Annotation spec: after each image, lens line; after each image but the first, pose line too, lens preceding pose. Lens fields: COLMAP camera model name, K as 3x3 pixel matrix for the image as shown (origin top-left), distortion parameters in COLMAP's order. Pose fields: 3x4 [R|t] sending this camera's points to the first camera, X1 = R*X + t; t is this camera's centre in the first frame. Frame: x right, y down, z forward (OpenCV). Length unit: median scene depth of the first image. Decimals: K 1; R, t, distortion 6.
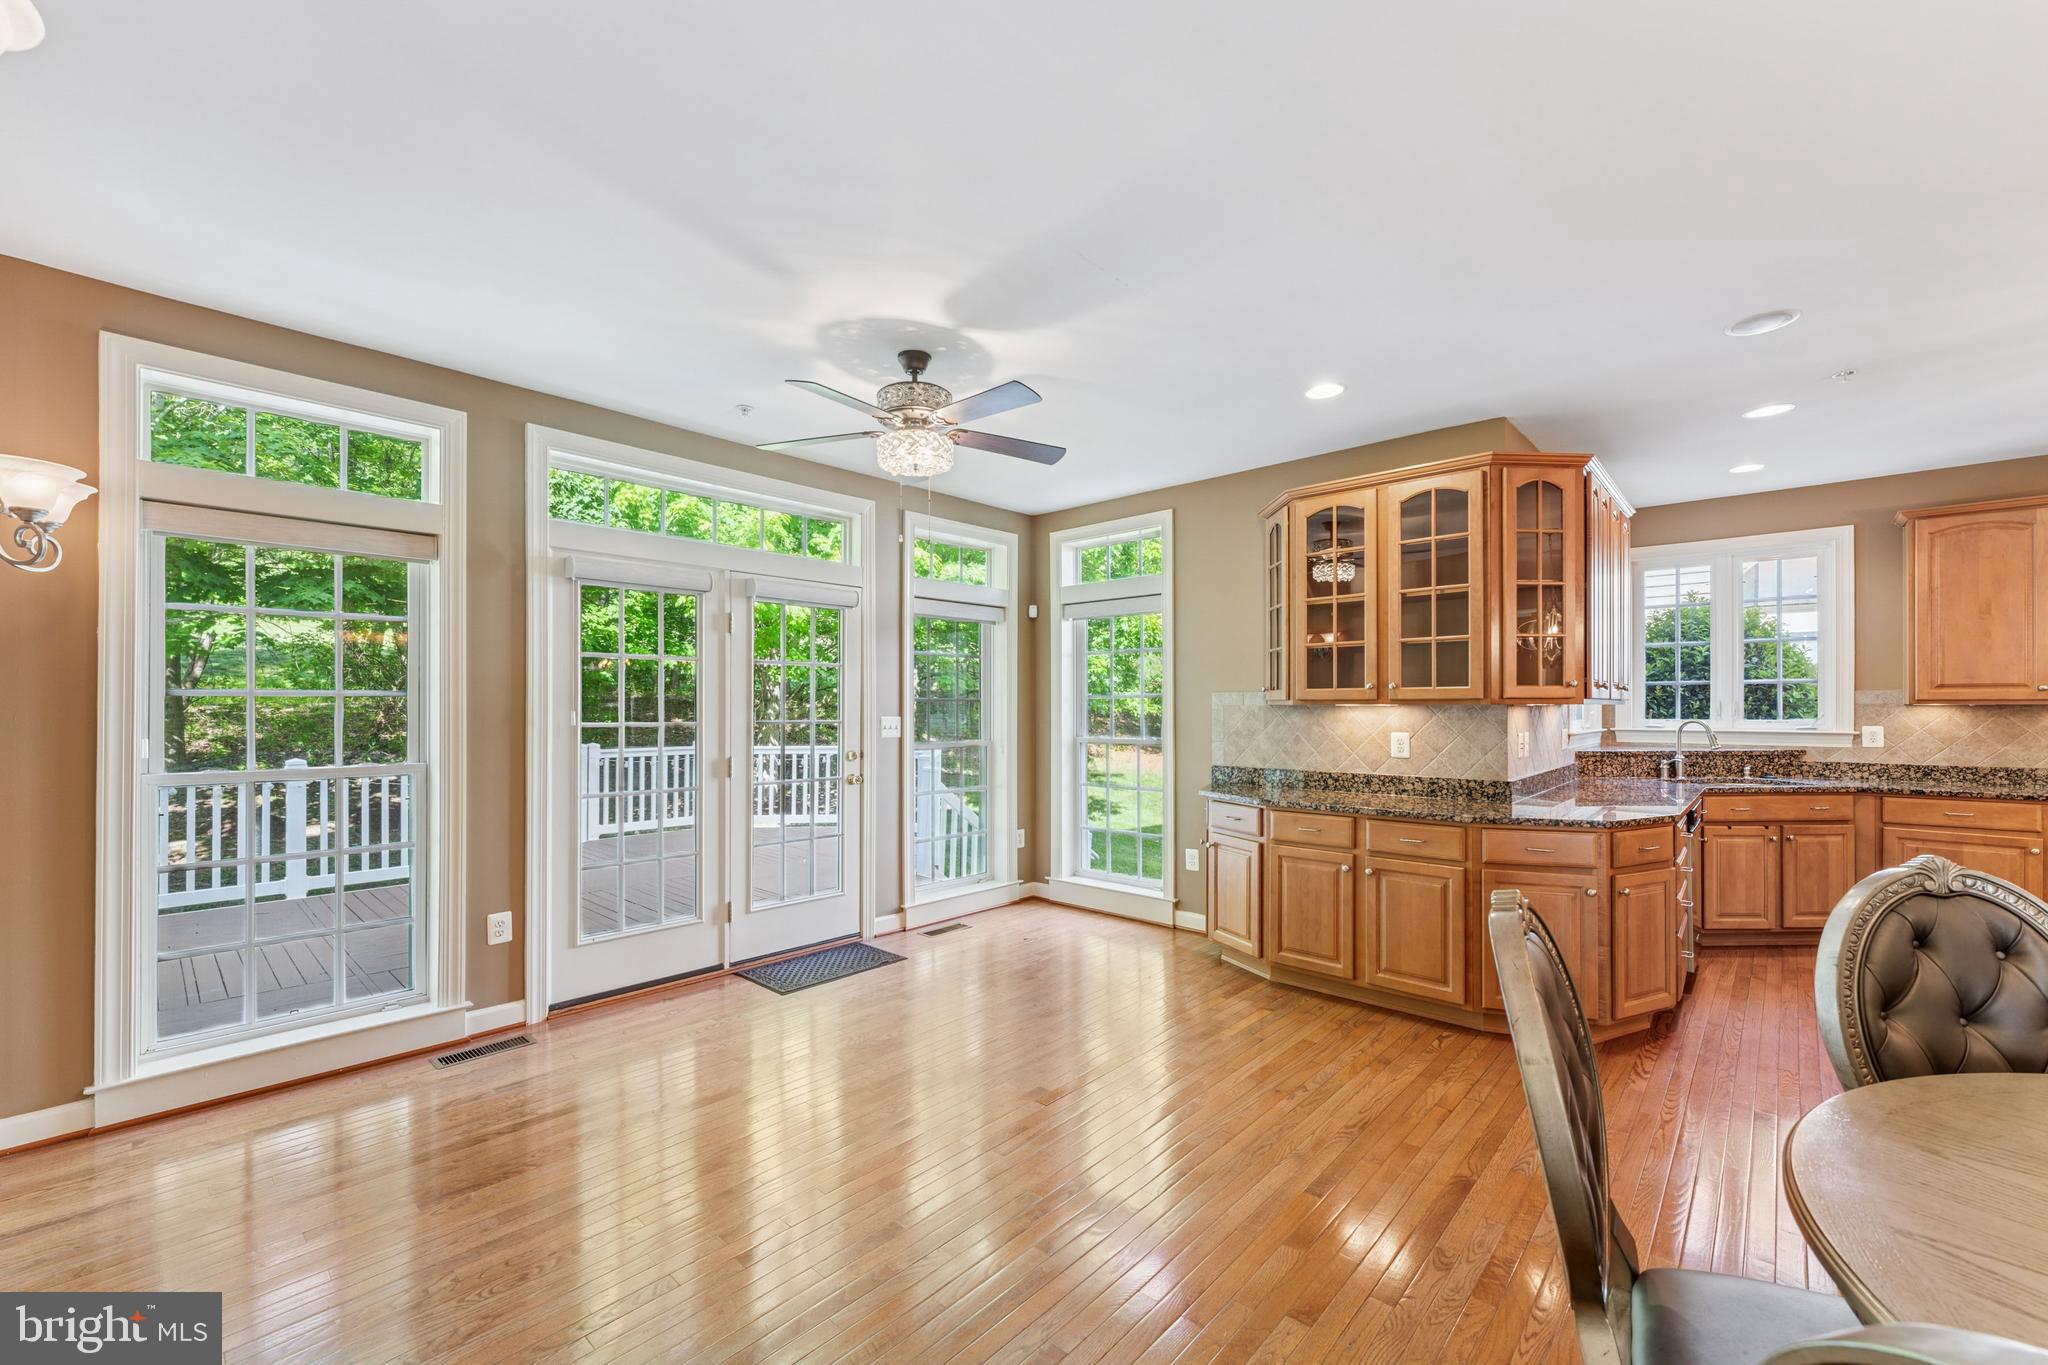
lens RADIAL K [[820.0, 0, 1021.9], [0, 820.0, 699.6], [0, 0, 1]] dist [-0.000214, -0.000061]
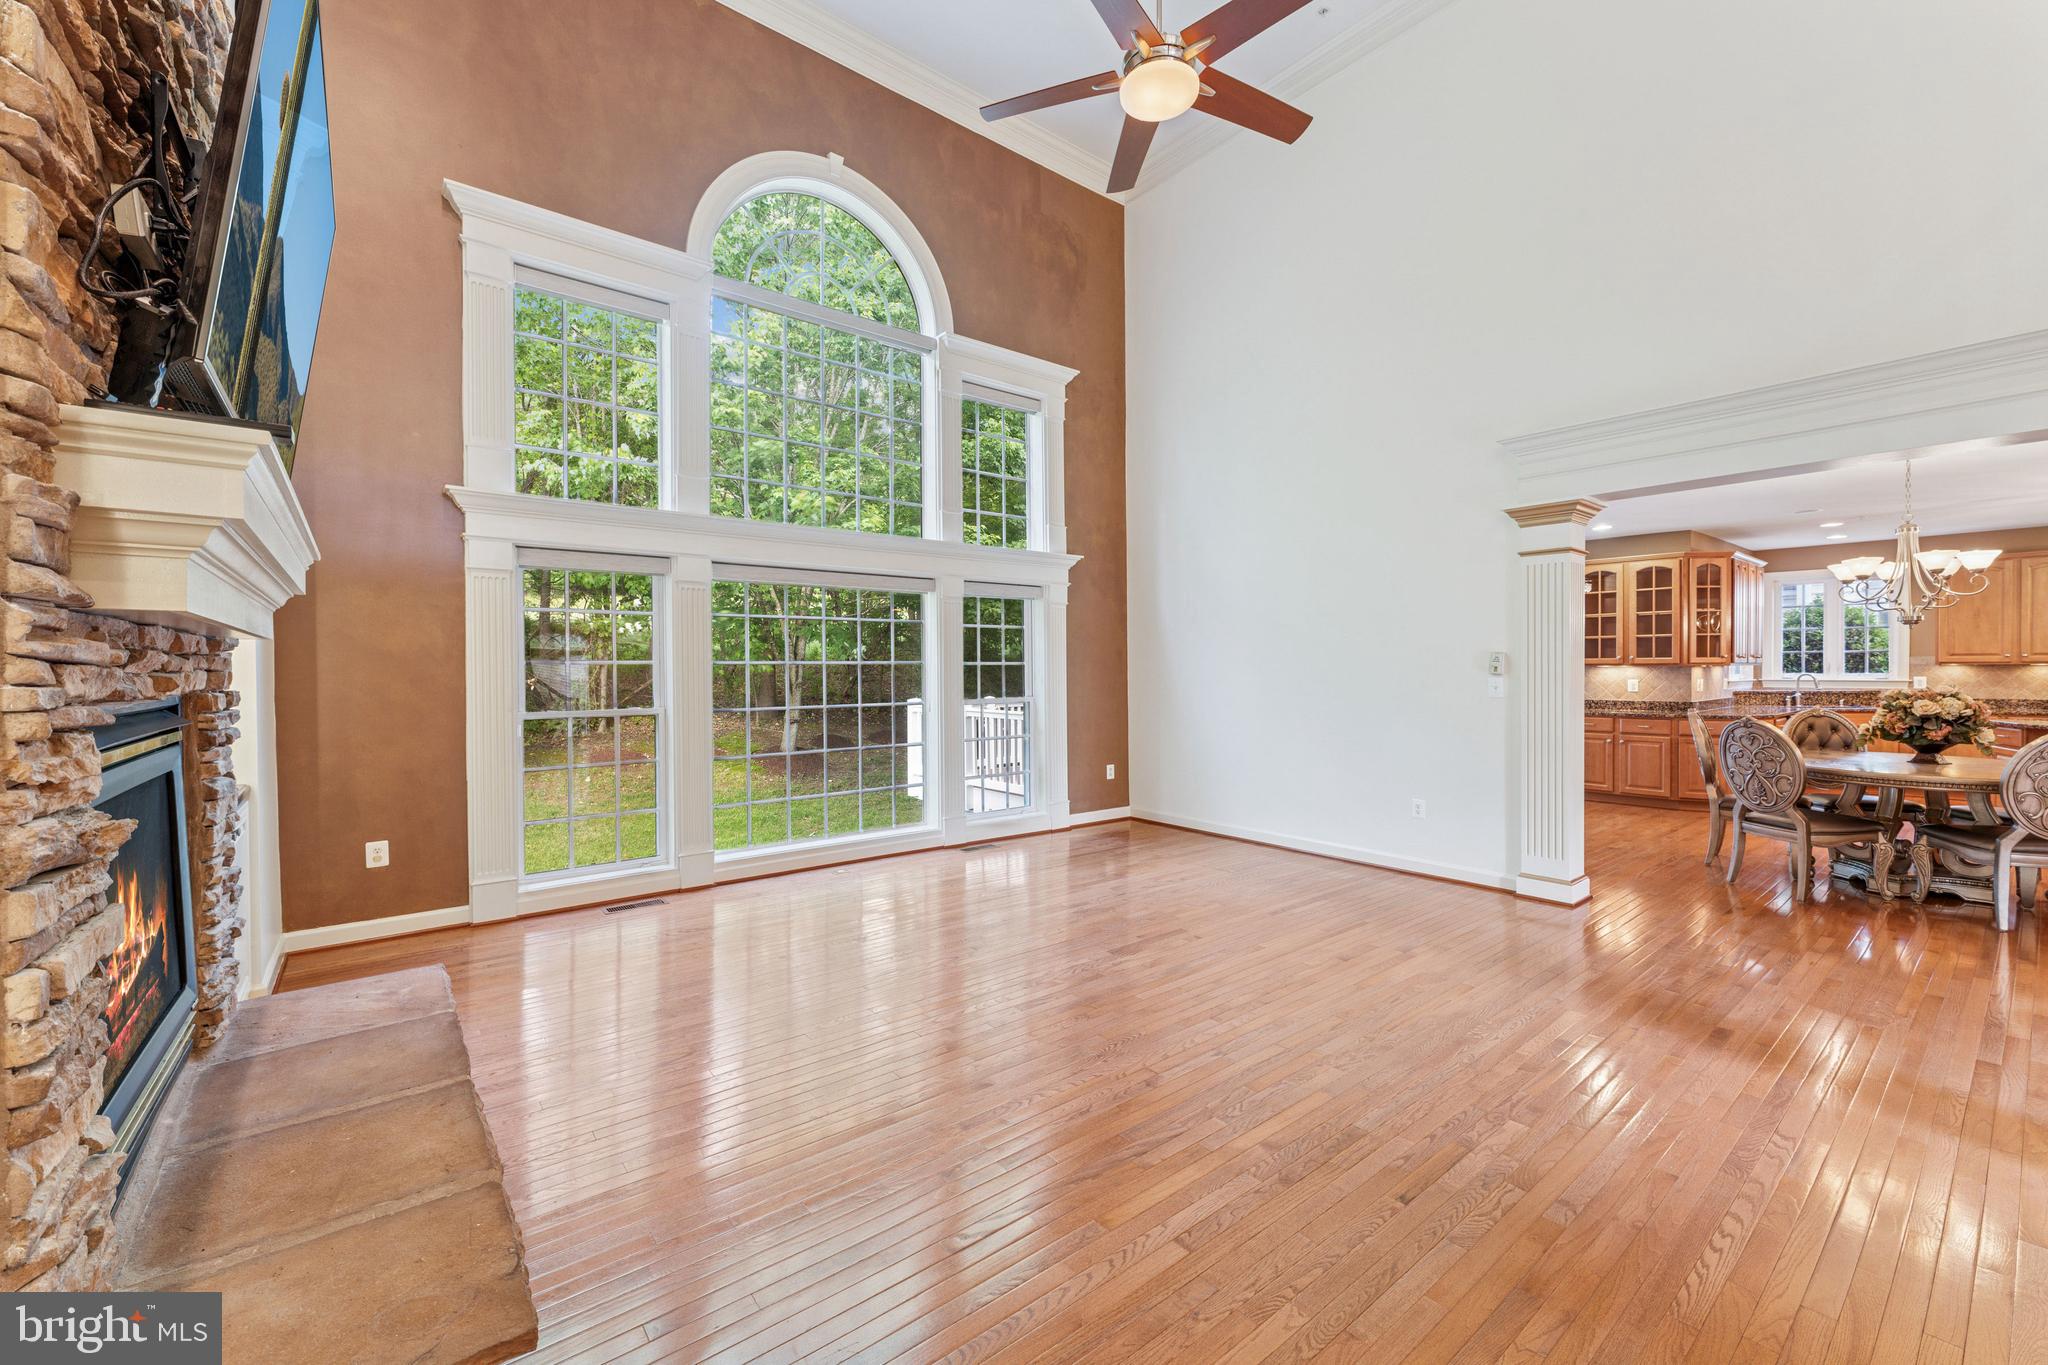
lens RADIAL K [[820.0, 0, 1018.4], [0, 820.0, 670.6], [0, 0, 1]] dist [-0.000214, -0.000061]
pose [[0.988540, -0.003795, -0.150908, -0.717230], [0.005896, 0.999892, 0.013478, -0.018369], [0.150841, -0.014213, 0.988456, -1.204633]]
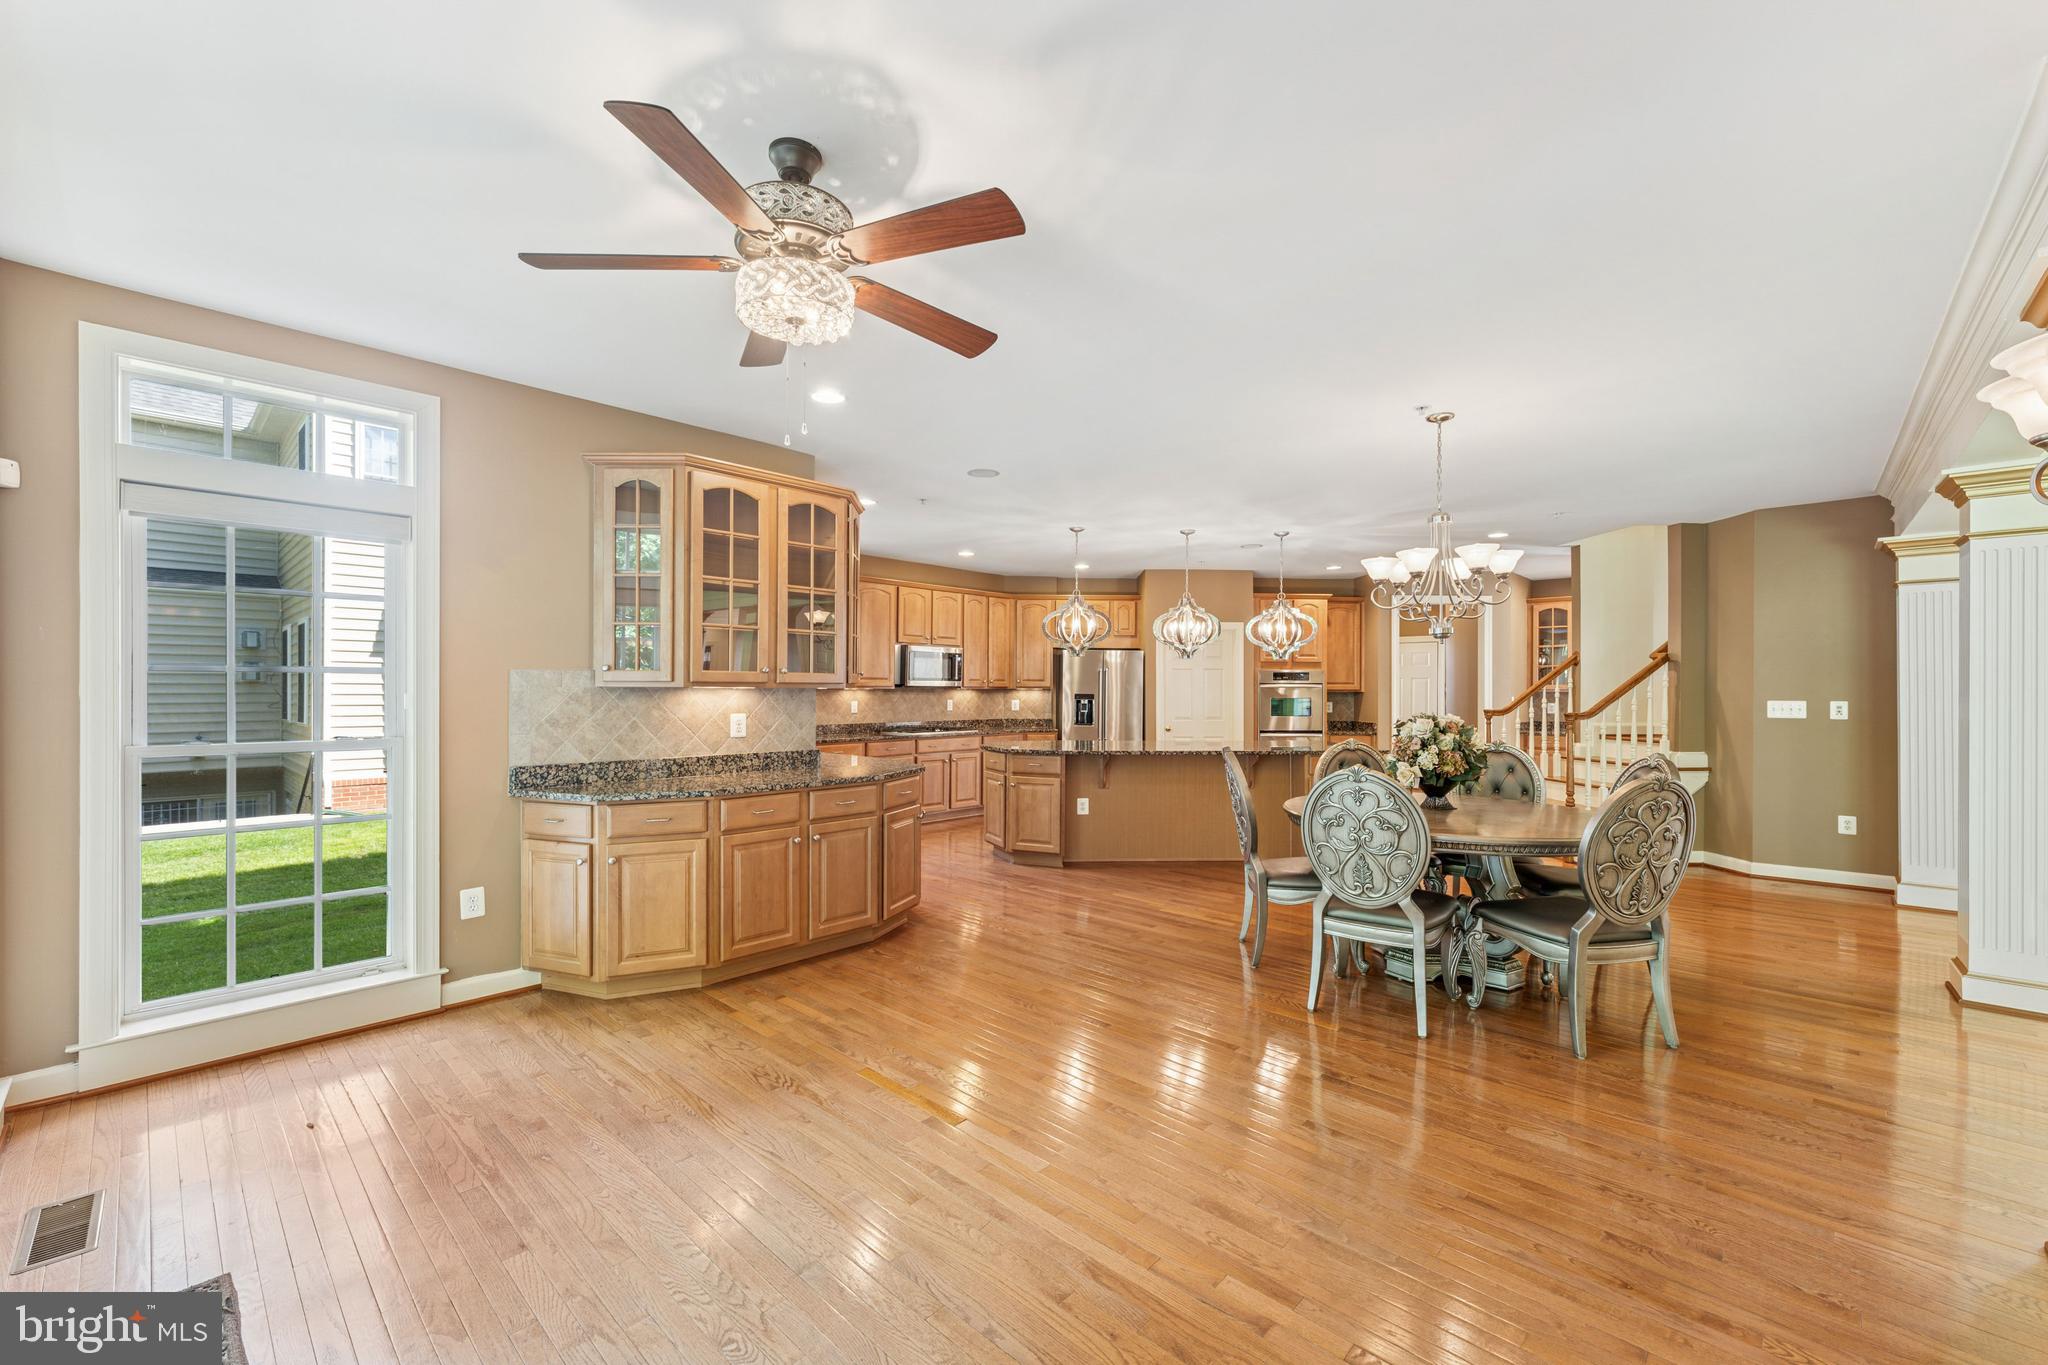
lens RADIAL K [[820.0, 0, 1023.7], [0, 820.0, 687.4], [0, 0, 1]] dist [-0.000214, -0.000061]
pose [[0.008121, 0.001617, 0.999966, -0.580945], [-0.015046, 0.999886, -0.001495, 0.002169], [-0.999854, -0.015034, 0.008144, 0.601653]]
